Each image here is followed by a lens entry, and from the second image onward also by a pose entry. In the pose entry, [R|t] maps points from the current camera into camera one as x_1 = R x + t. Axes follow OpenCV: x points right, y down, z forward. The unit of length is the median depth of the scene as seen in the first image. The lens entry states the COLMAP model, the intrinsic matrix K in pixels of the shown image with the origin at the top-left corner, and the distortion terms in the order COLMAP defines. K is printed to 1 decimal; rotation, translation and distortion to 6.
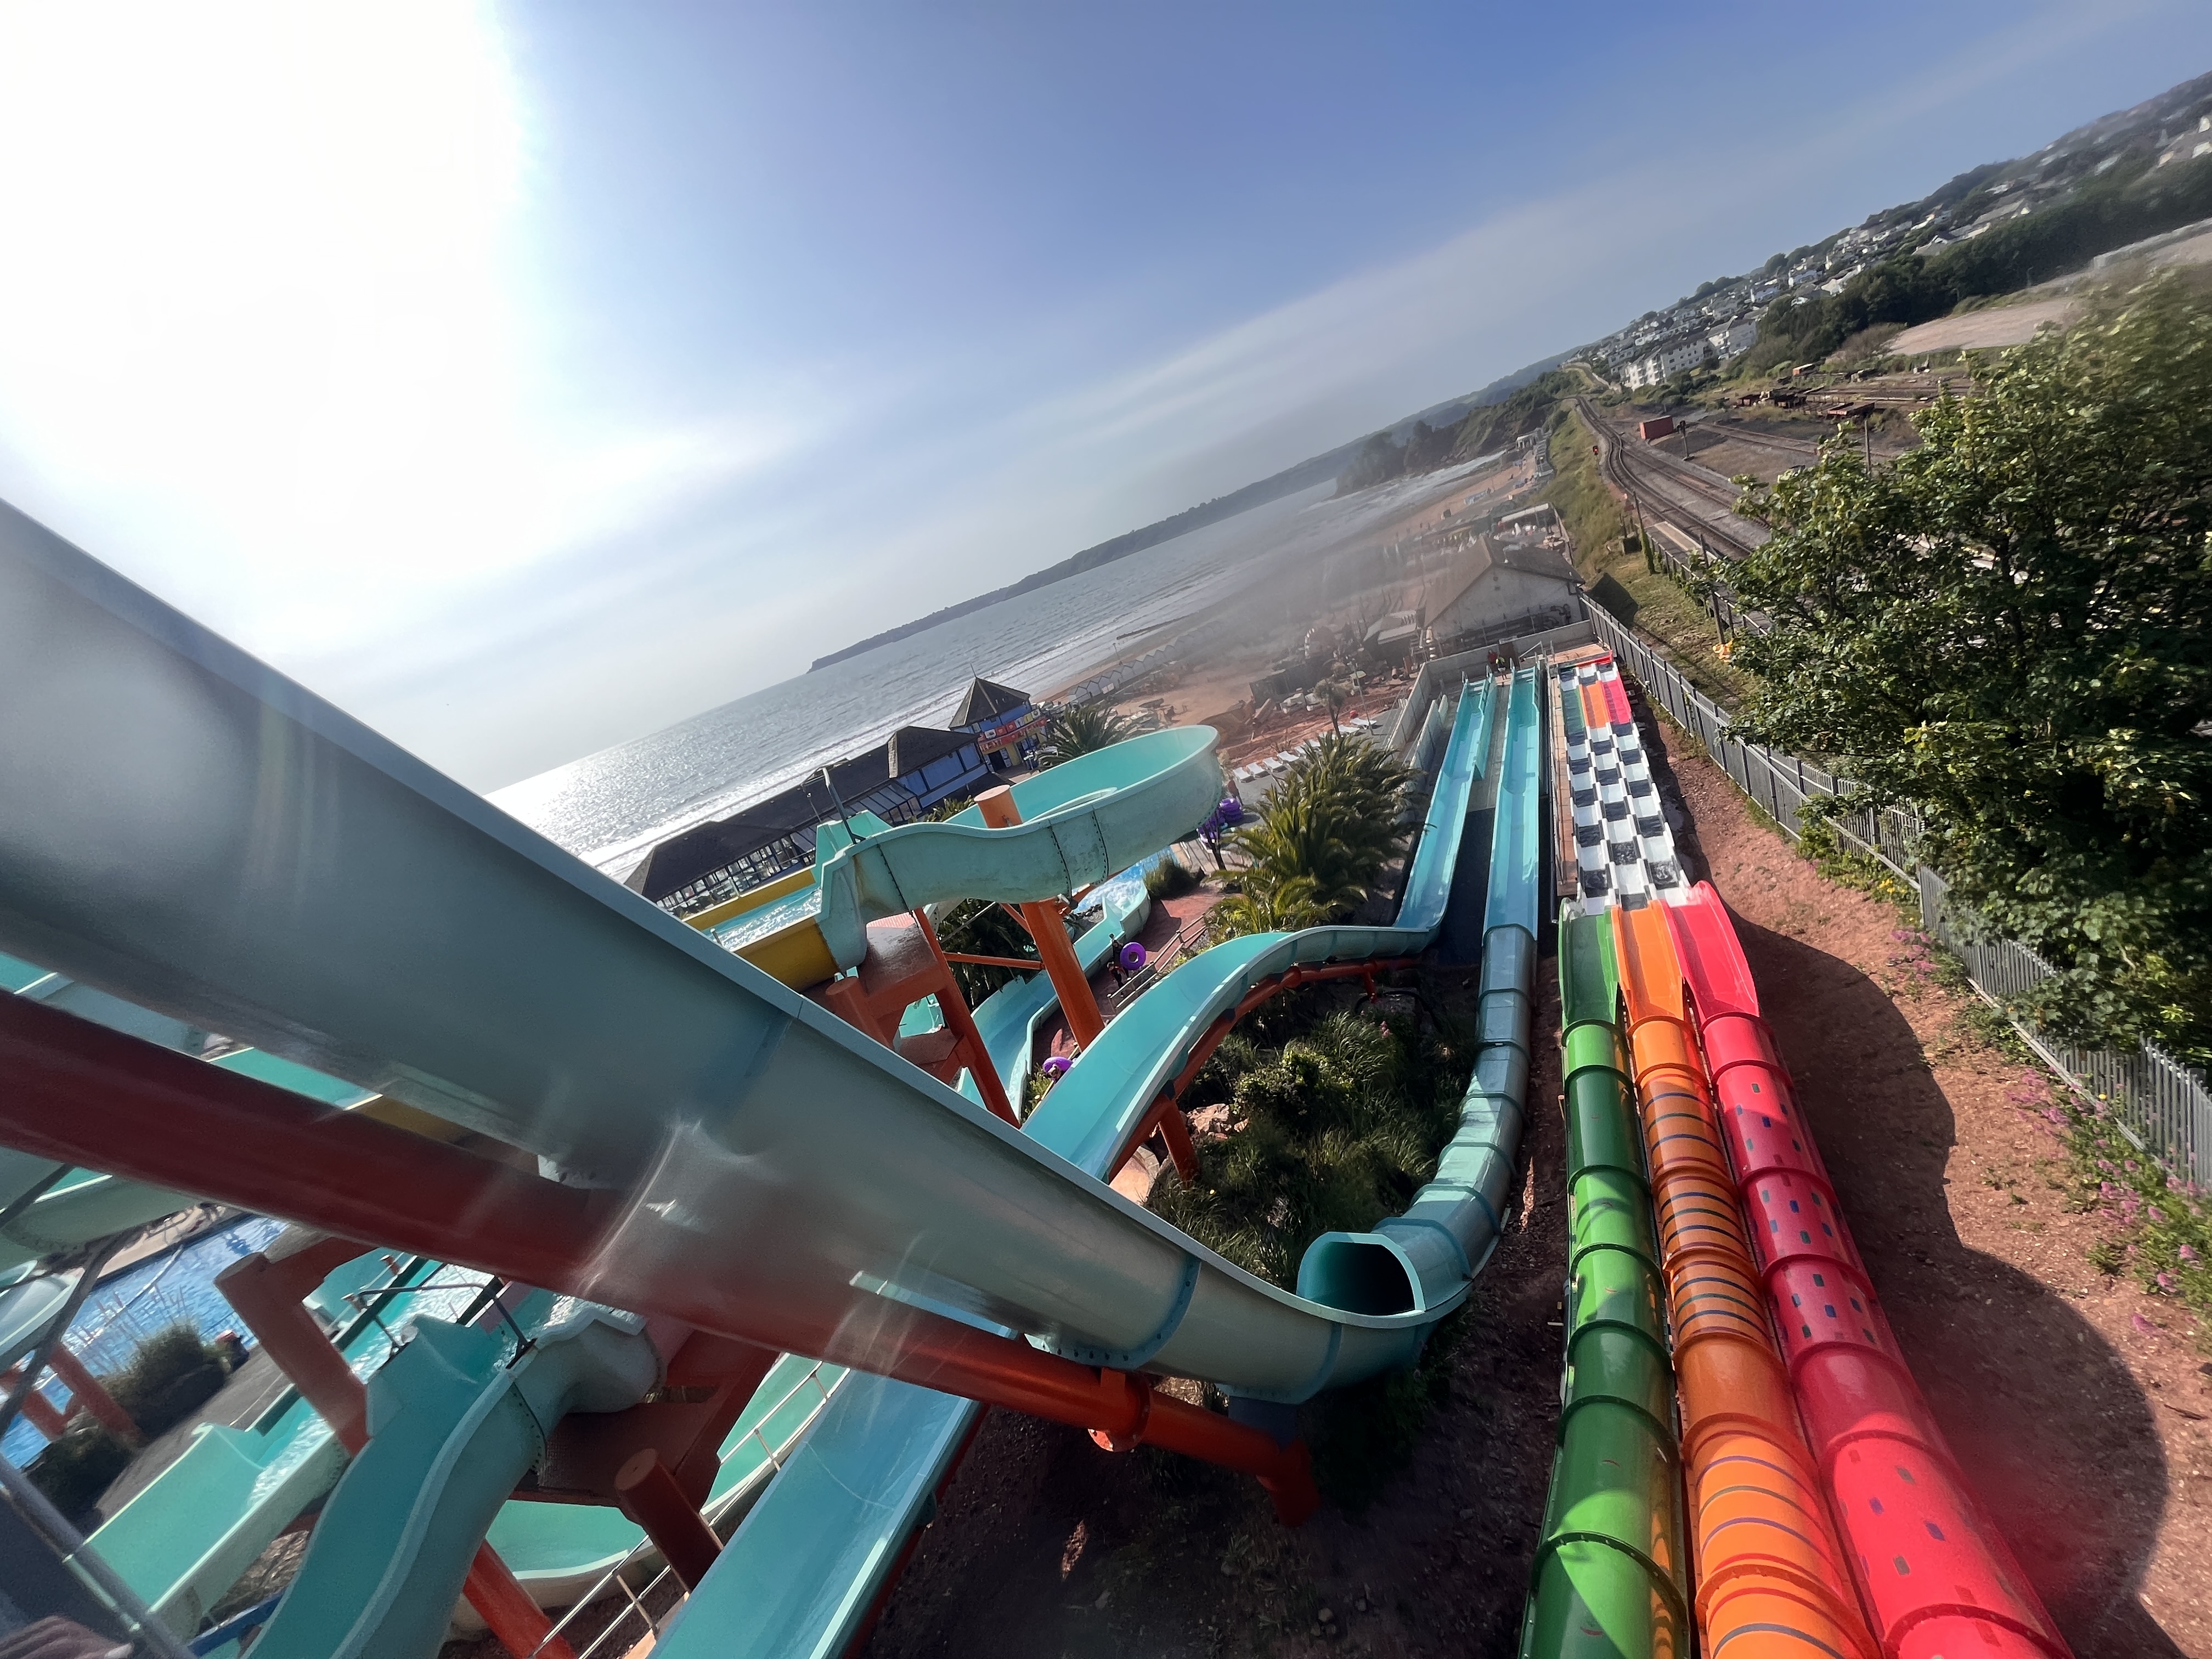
lens RADIAL K [[896.3, 0, 1097.3], [0, 896.3, 829.1], [0, 0, 1]] dist [-0.003208, -0.001305]
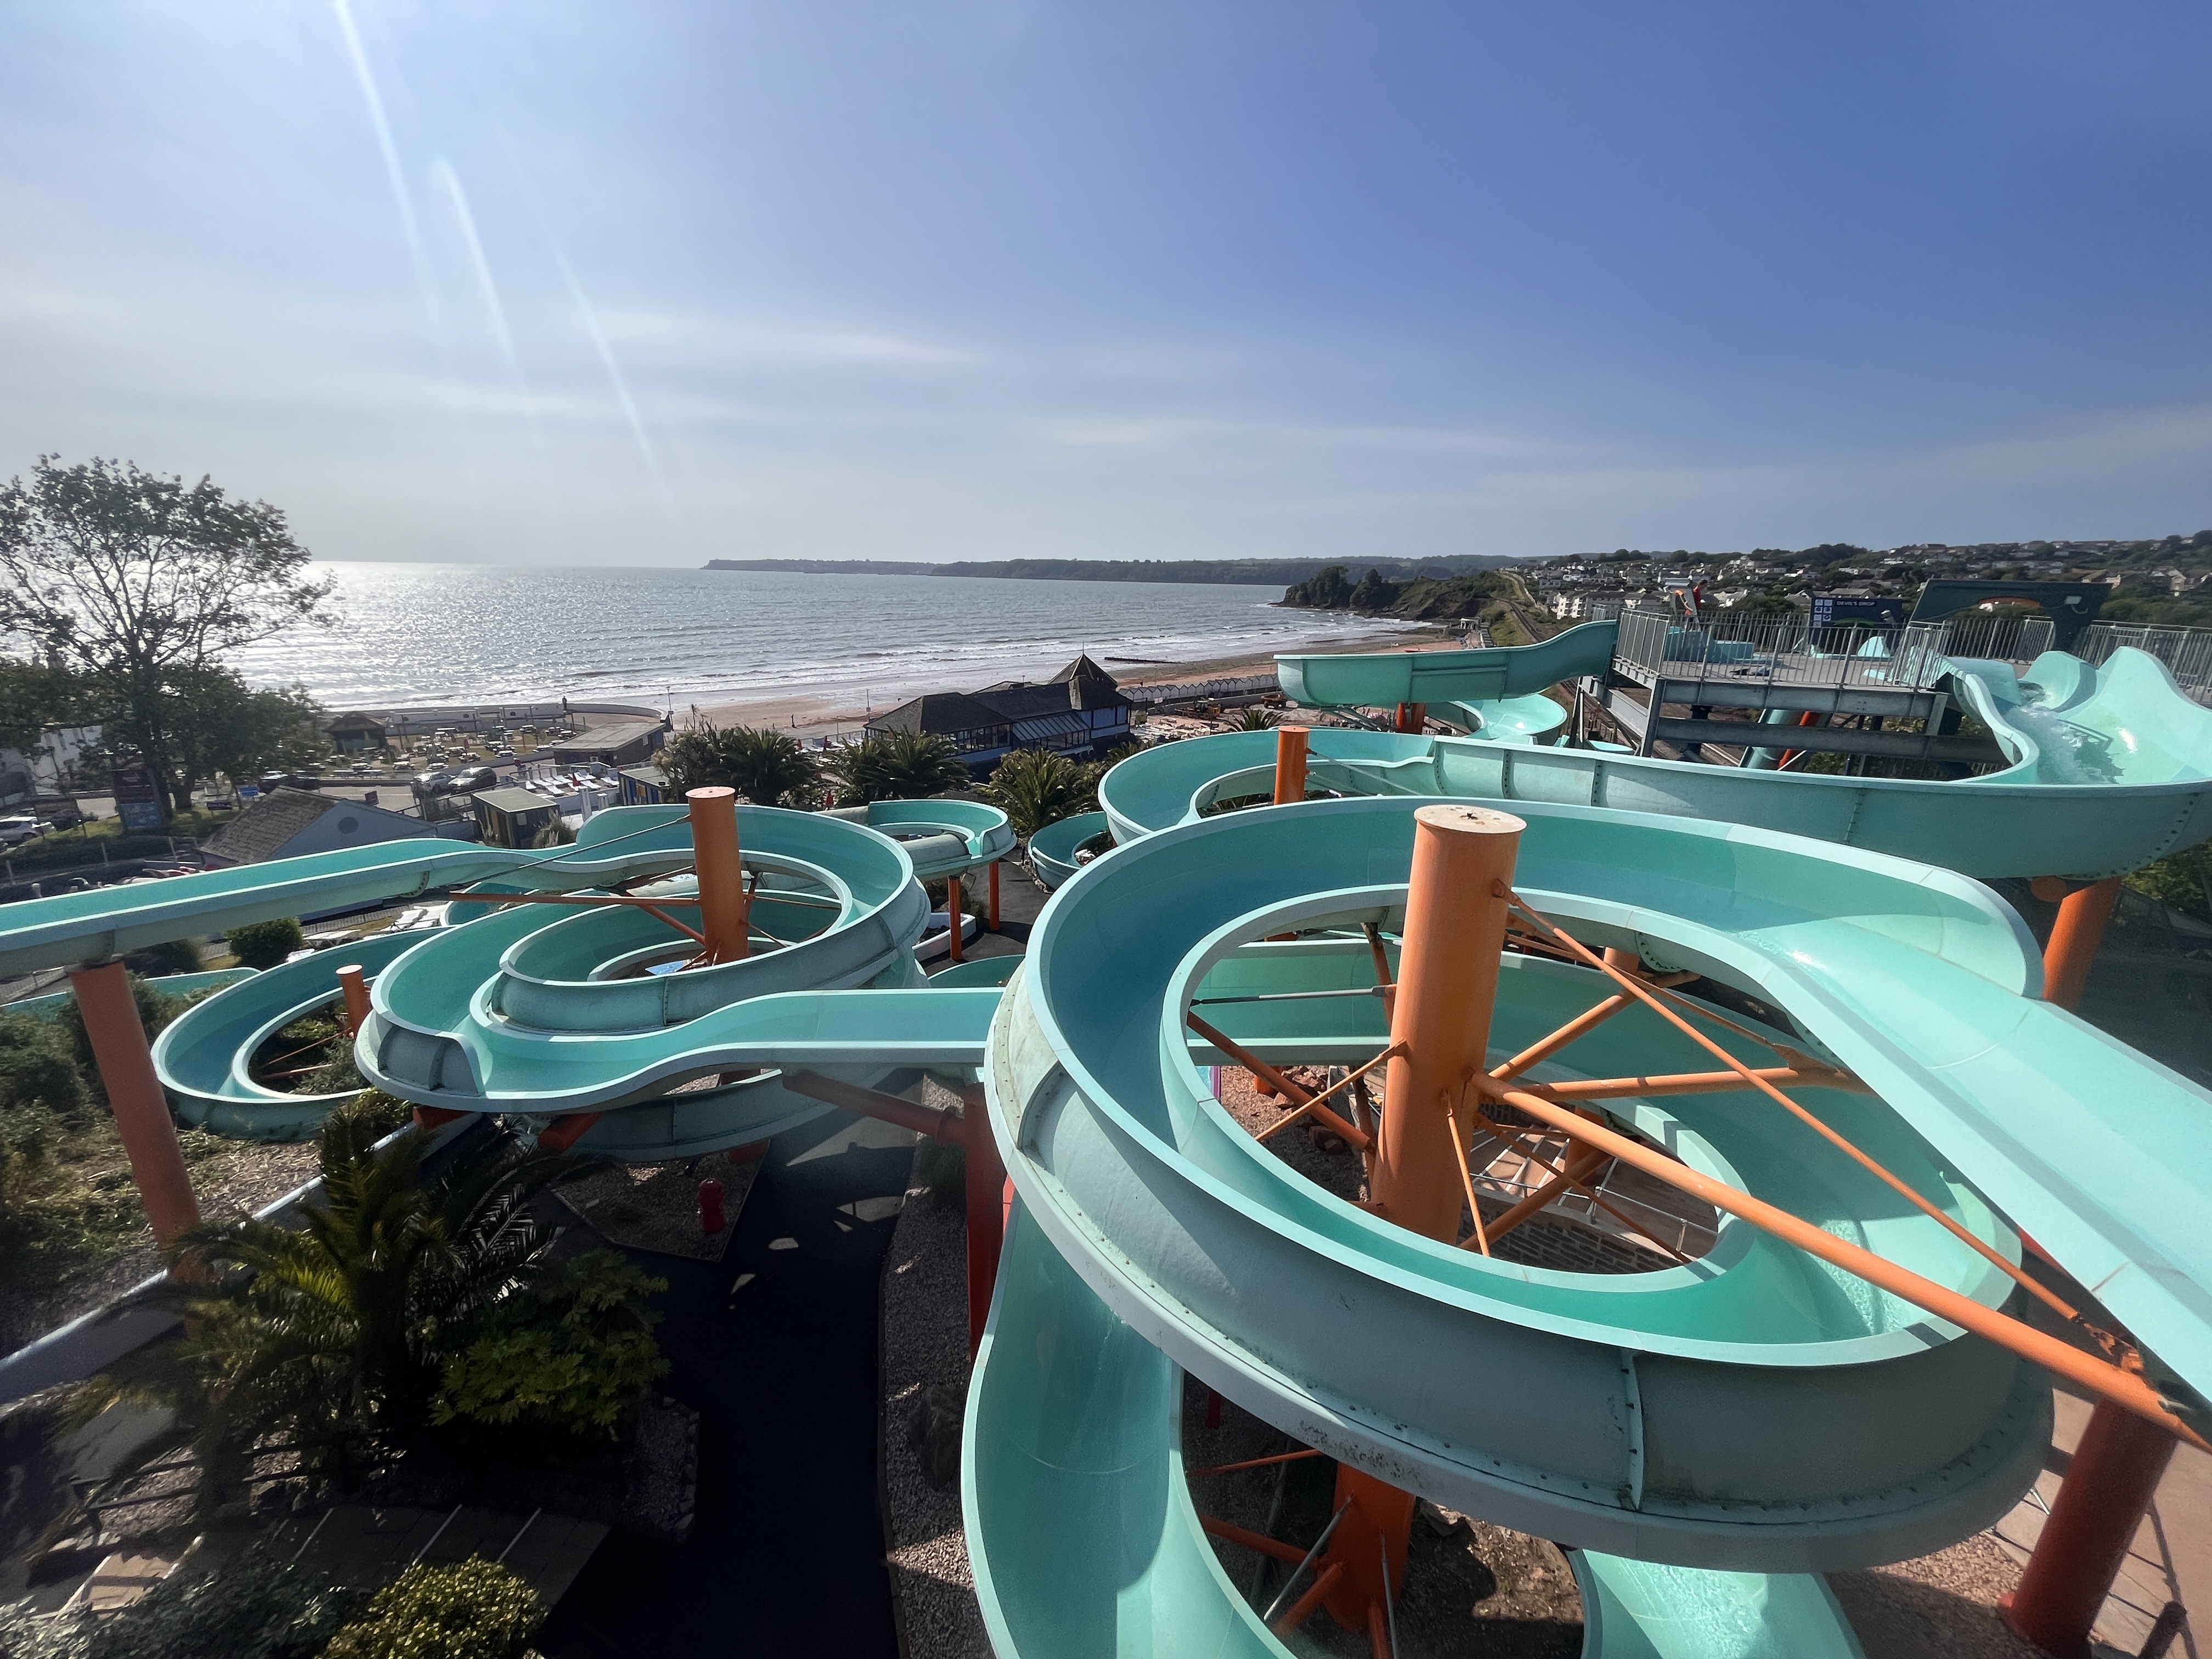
lens RADIAL K [[896.3, 0, 1097.3], [0, 896.3, 829.1], [0, 0, 1]] dist [-0.003208, -0.001305]
pose [[0.930563, 0.325078, 0.168452, -0.446483], [-0.320546, 0.945681, -0.054207, 0.207049], [-0.176923, -0.003553, 0.984218, -0.352635]]
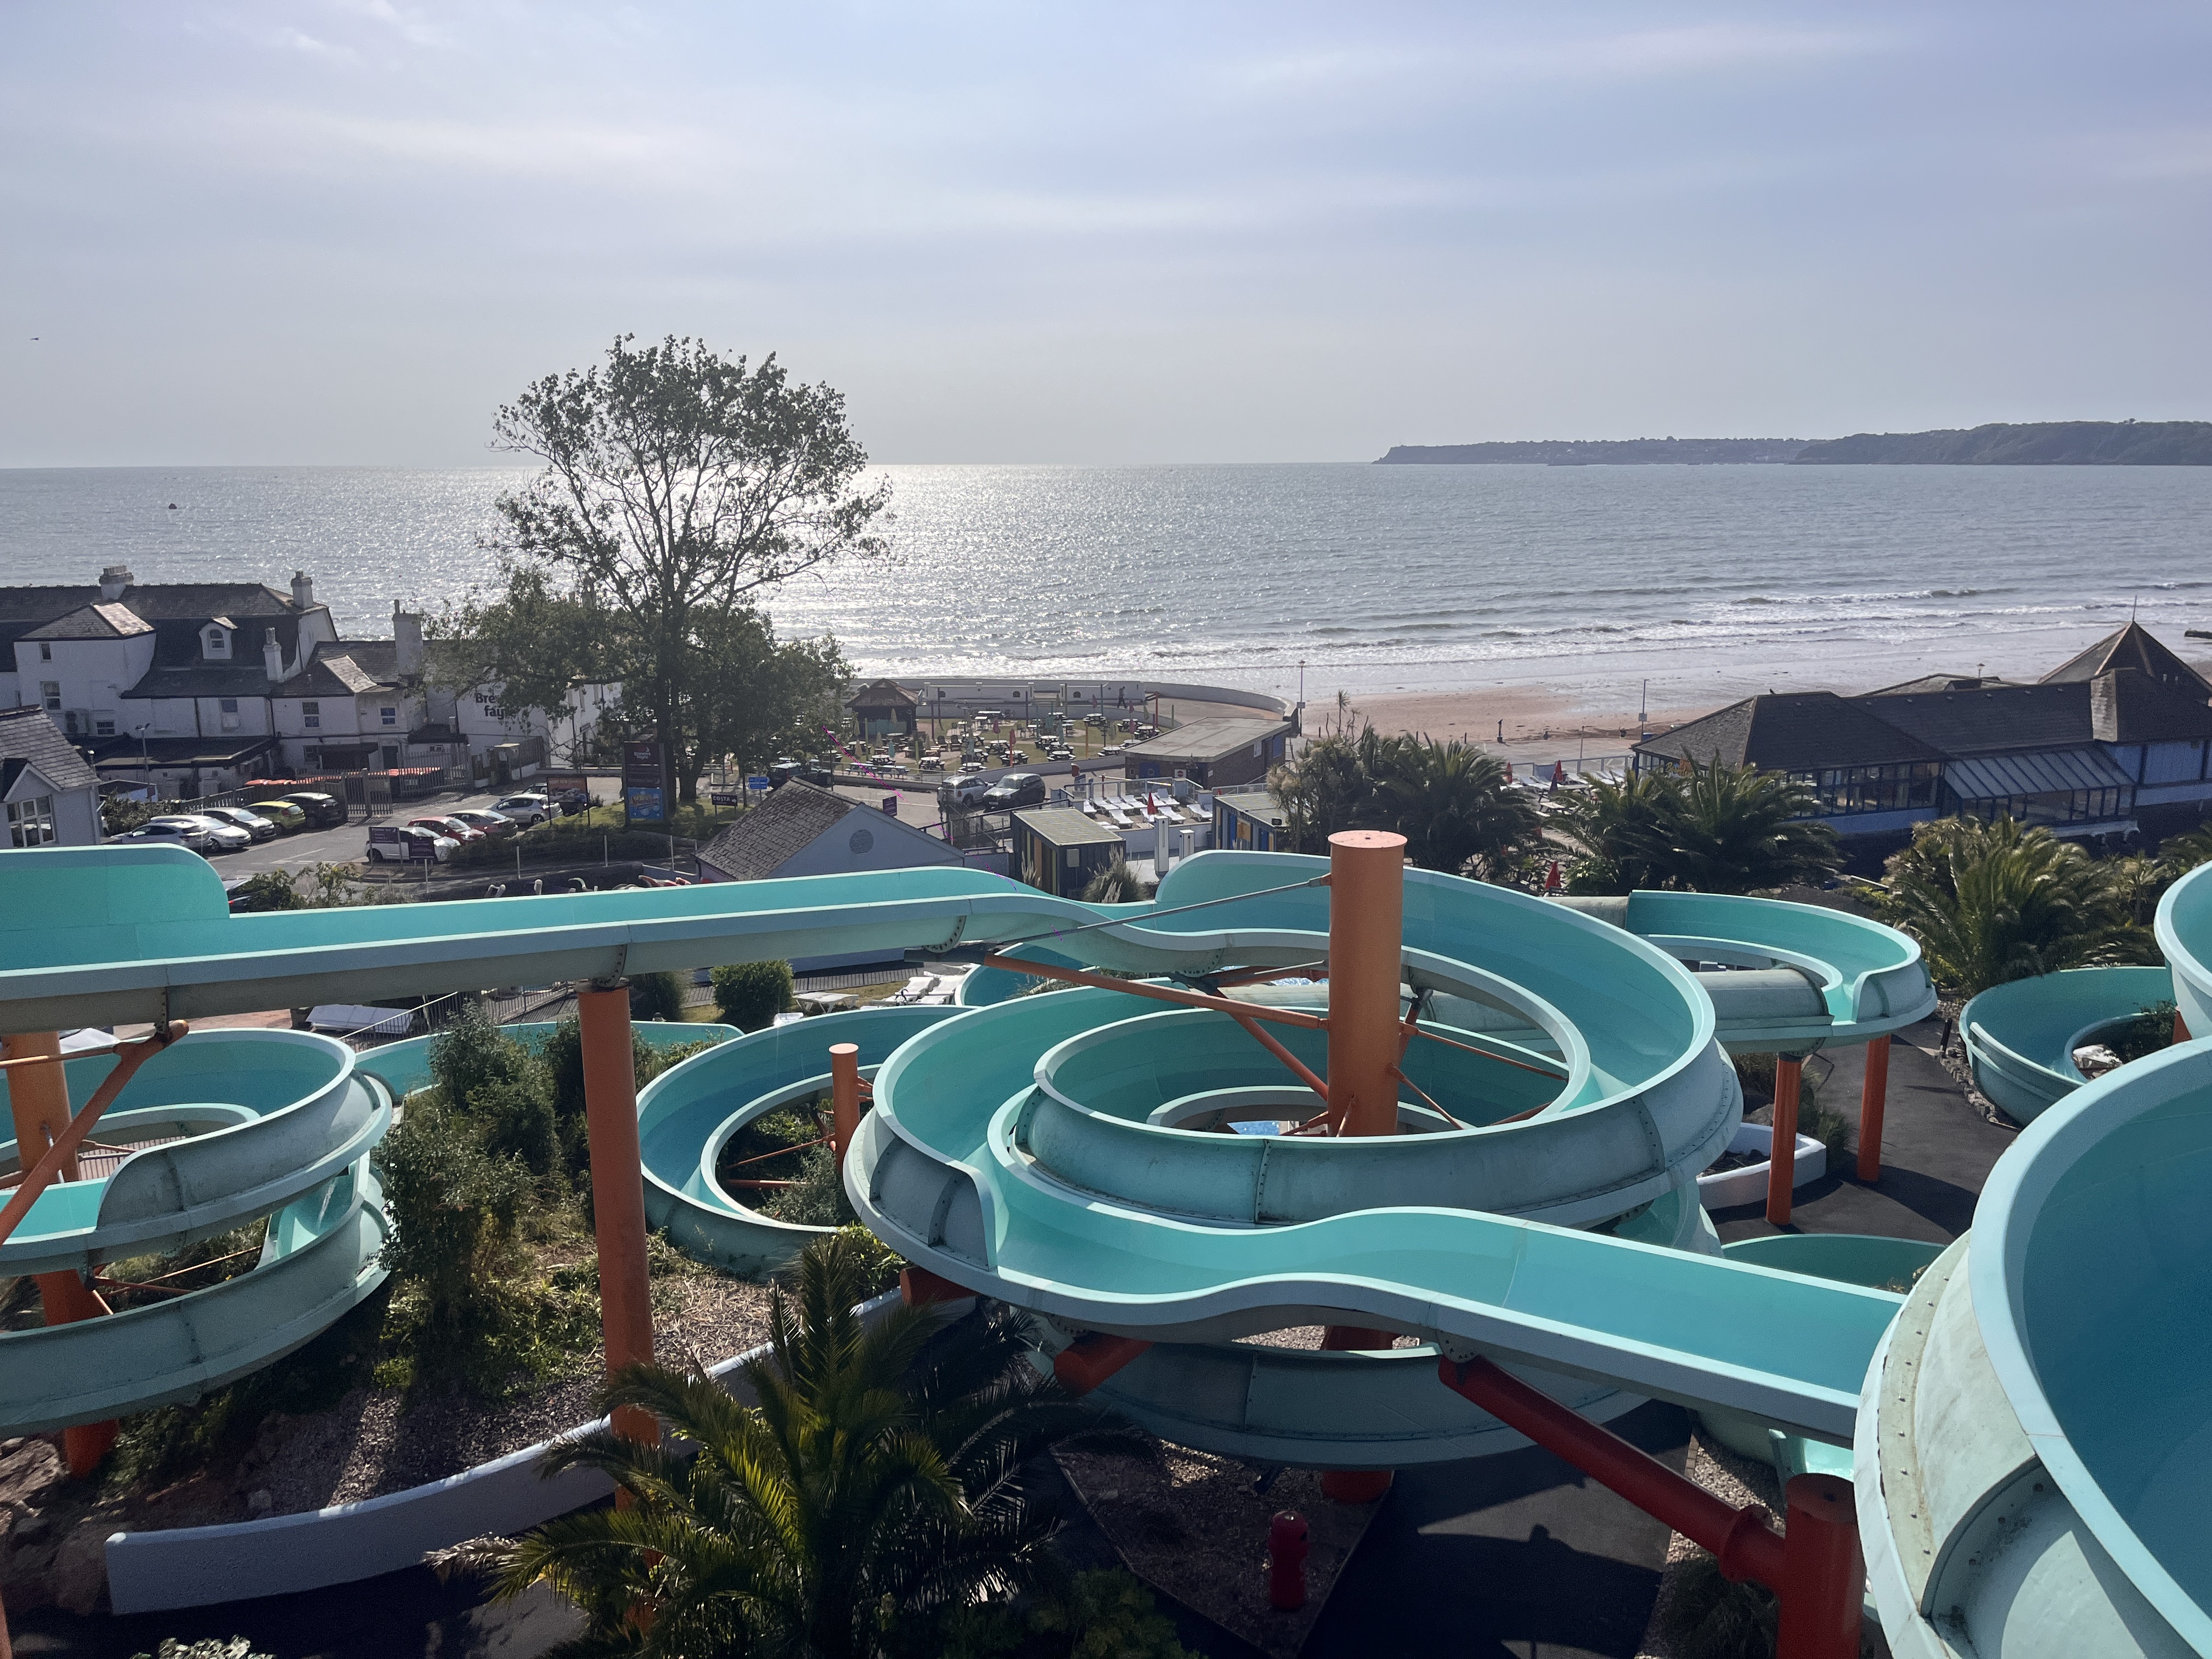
lens RADIAL K [[1682.8, 0, 1094.9], [0, 1682.8, 831.0], [0, 0, 1]] dist [0.071628, -0.099391]
pose [[0.837732, 0.418668, -0.350603, -0.453667], [-0.414770, 0.905447, 0.090176, 0.215147], [0.355206, 0.069876, 0.932173, -0.364950]]
